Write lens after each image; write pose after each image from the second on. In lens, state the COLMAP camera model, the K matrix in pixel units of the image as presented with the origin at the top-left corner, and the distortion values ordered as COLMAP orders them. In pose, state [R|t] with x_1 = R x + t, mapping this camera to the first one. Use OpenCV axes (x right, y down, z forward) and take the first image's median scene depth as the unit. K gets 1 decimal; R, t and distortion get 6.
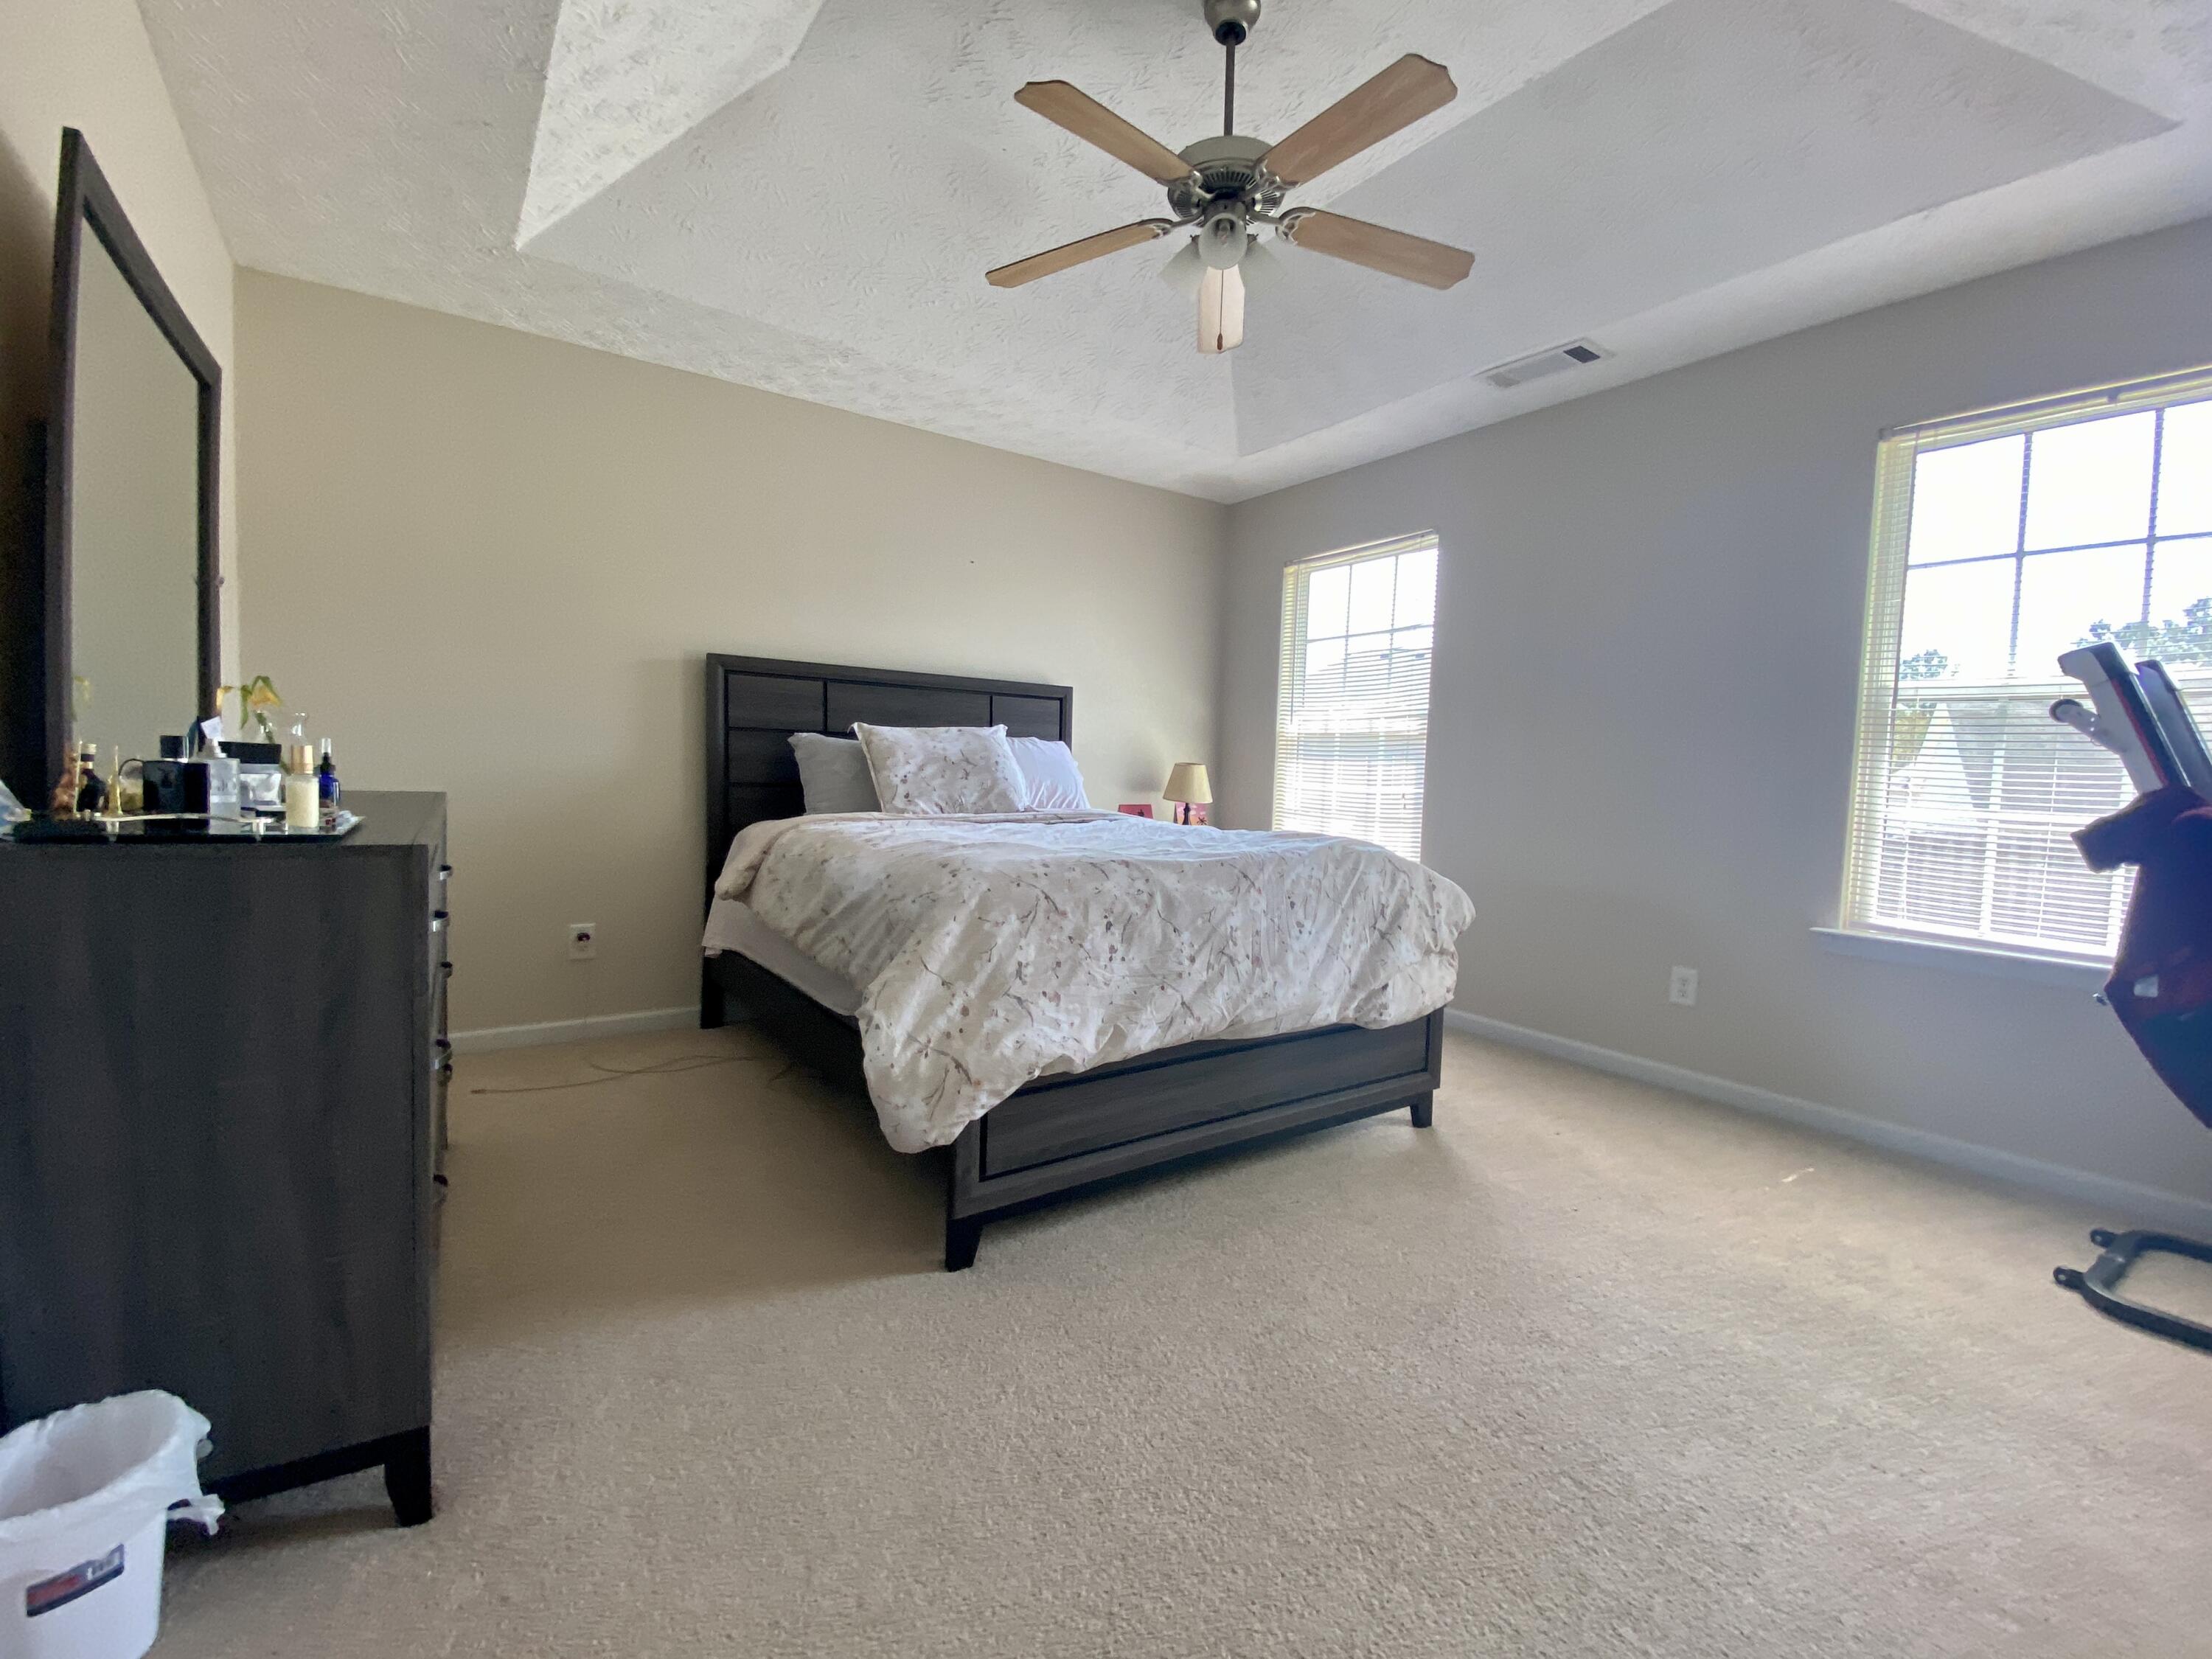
lens RADIAL K [[942.5, 0, 1113.1], [0, 942.5, 812.0], [0, 0, 1]] dist [-0.019215, -0.005958]
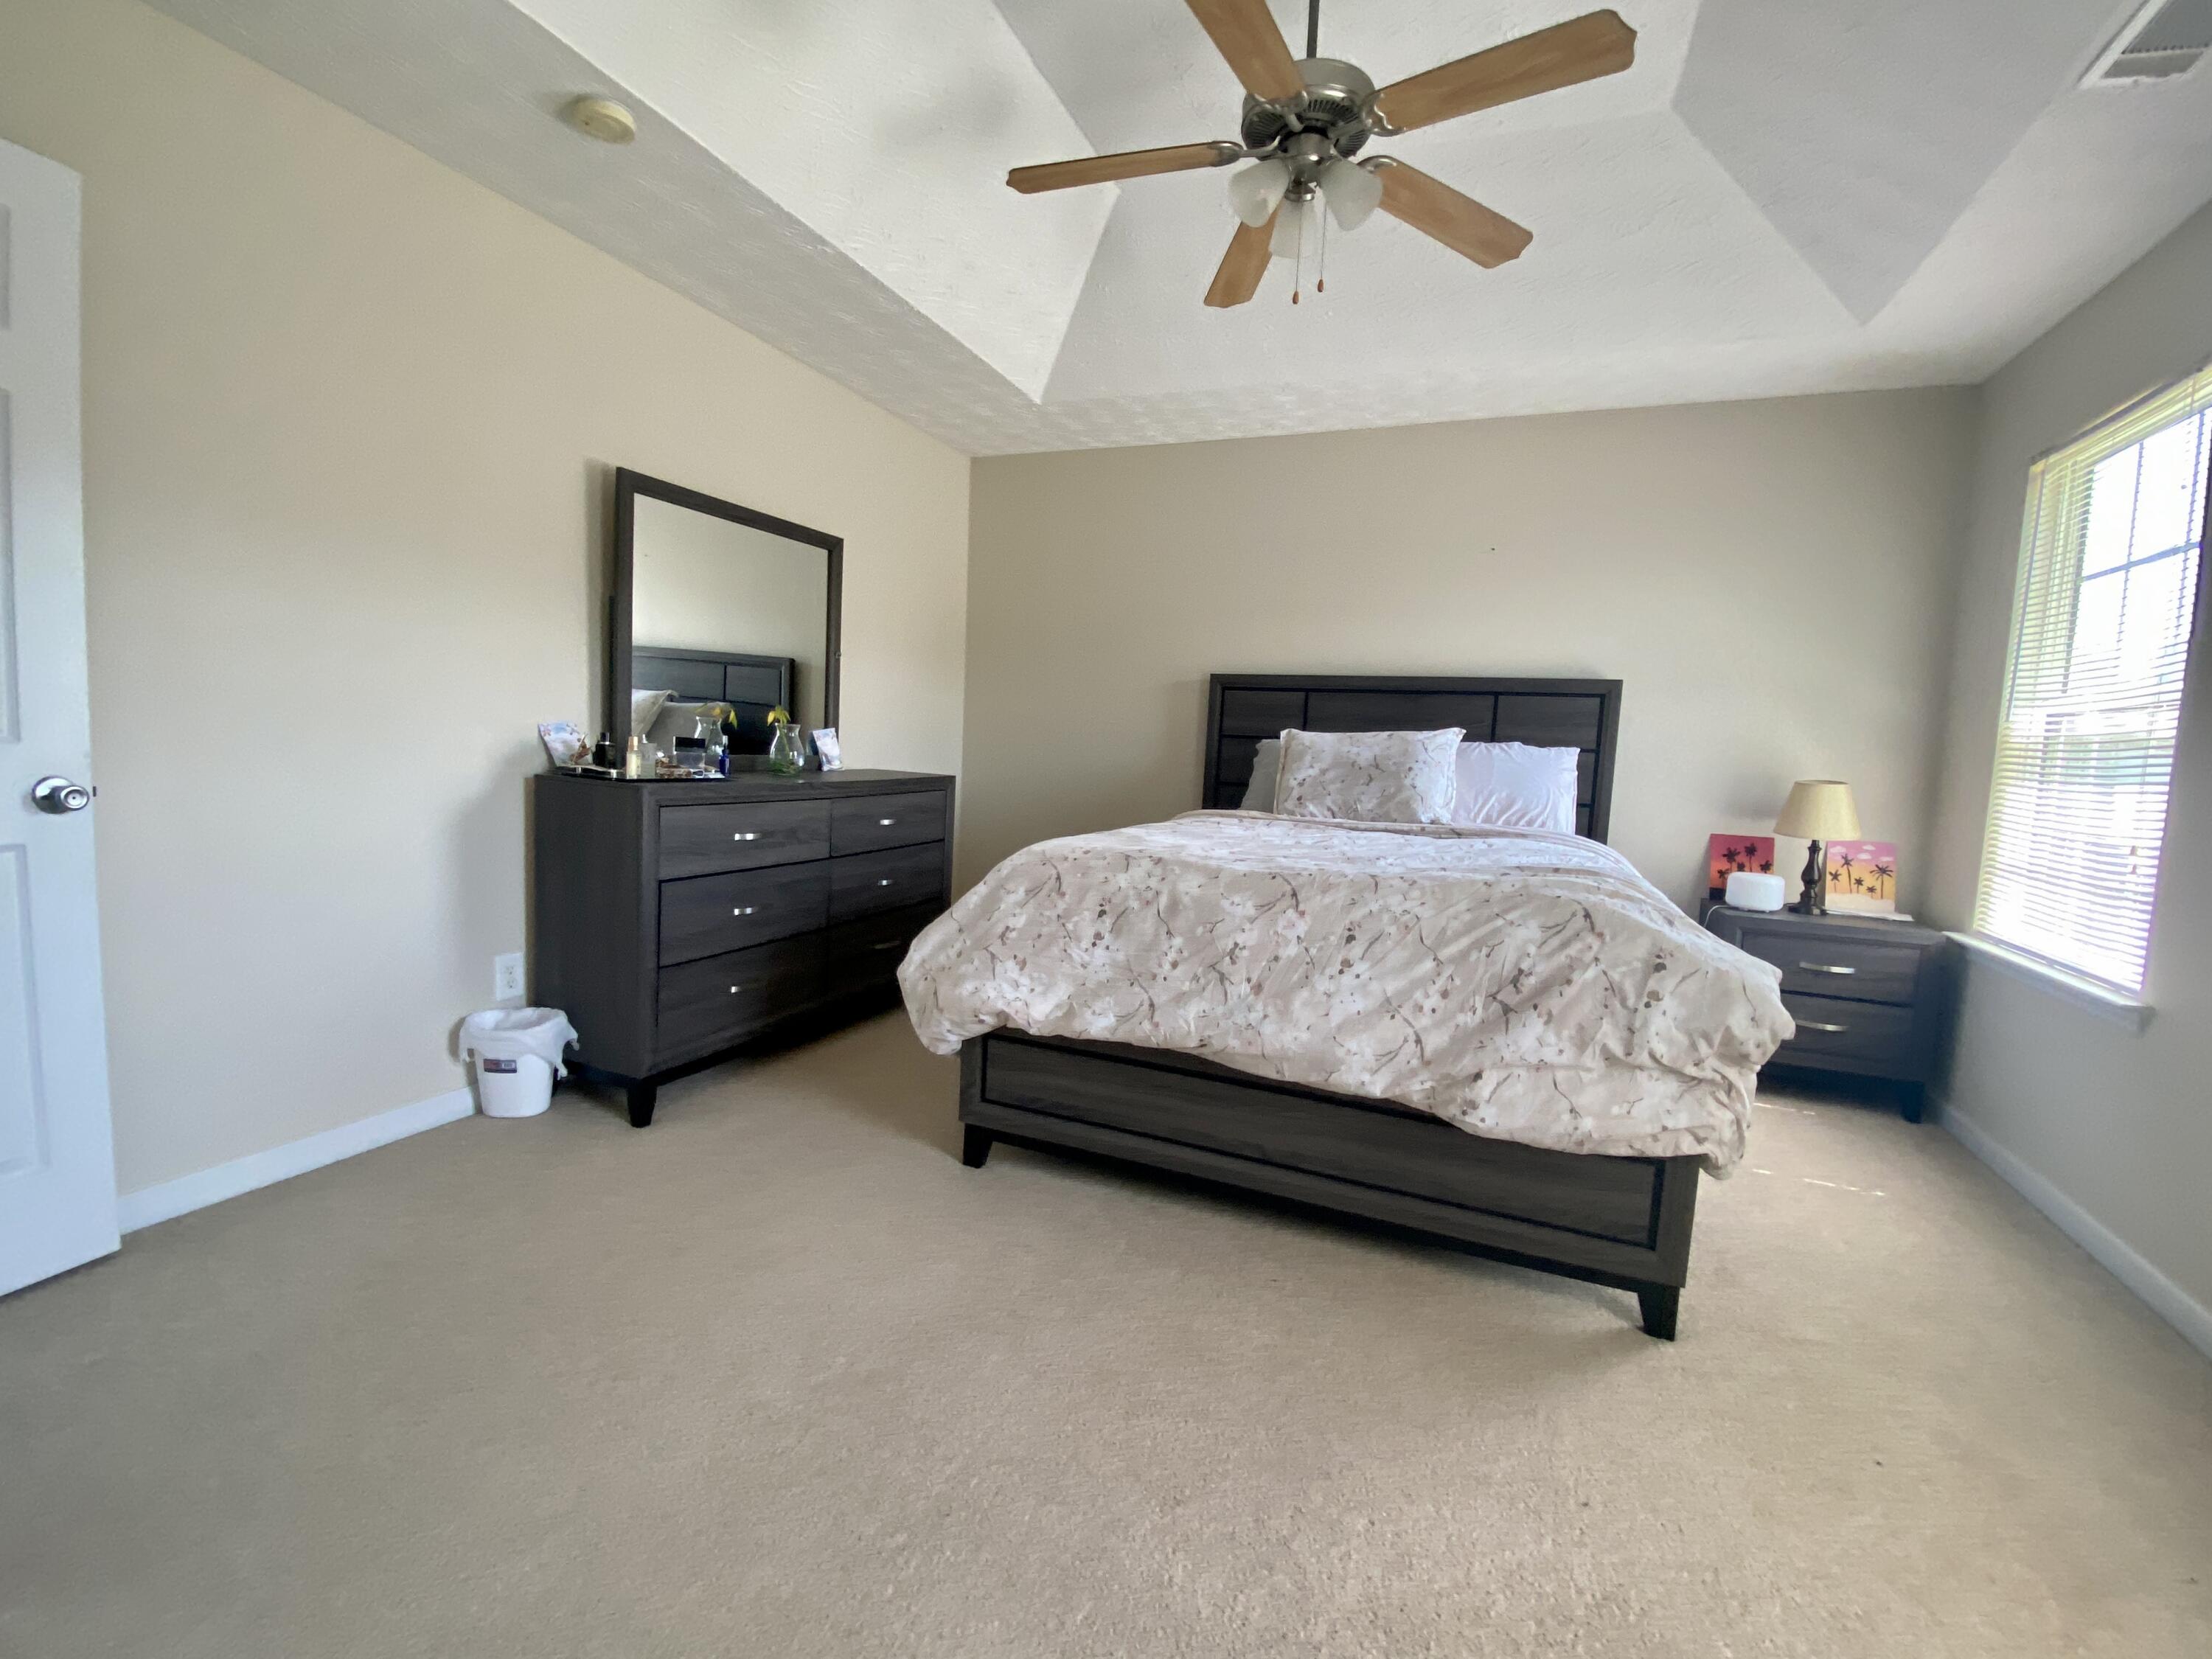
lens RADIAL K [[942.5, 0, 1116.4], [0, 942.5, 821.2], [0, 0, 1]] dist [-0.019215, -0.005958]
pose [[0.529554, 0.064564, -0.845816, 0.769712], [-0.070934, 0.996977, 0.031691, -0.014993], [0.845305, 0.043215, 0.532533, 0.386763]]
